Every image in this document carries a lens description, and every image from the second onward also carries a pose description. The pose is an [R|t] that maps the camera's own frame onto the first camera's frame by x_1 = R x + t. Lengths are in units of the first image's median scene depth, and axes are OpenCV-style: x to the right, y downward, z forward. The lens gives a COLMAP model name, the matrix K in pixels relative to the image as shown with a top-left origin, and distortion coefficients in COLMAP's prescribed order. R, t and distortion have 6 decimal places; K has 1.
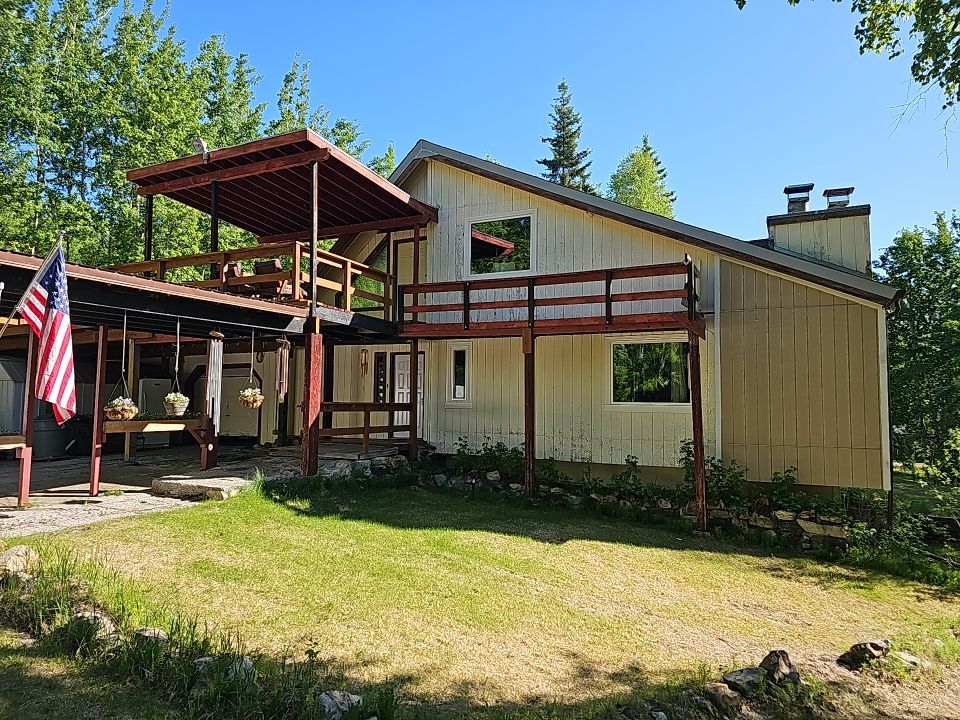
lens RADIAL K [[643.5, 0, 480.0], [0, 643.5, 360.0], [0, 0, 1]] dist [0.049267, -0.037337]
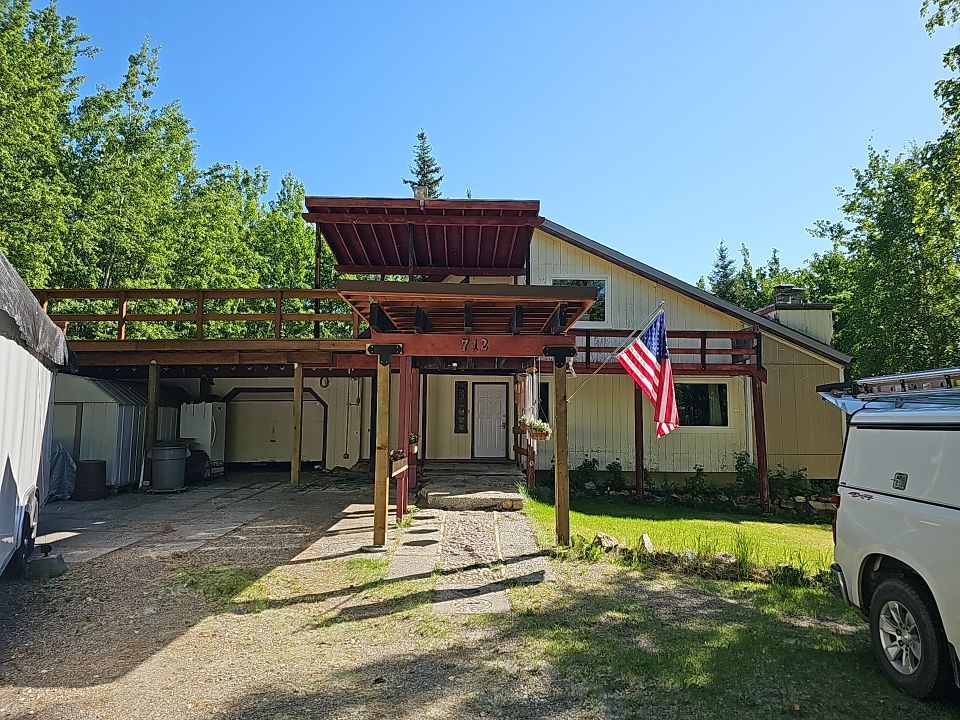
lens RADIAL K [[653.1, 0, 486.2], [0, 653.1, 353.0], [0, 0, 1]] dist [0.041719, -0.000649]
pose [[0.876745, 0.050066, 0.478343, -0.803546], [-0.027354, 0.998148, -0.054336, -0.001281], [-0.480177, 0.034554, 0.876491, -0.022618]]
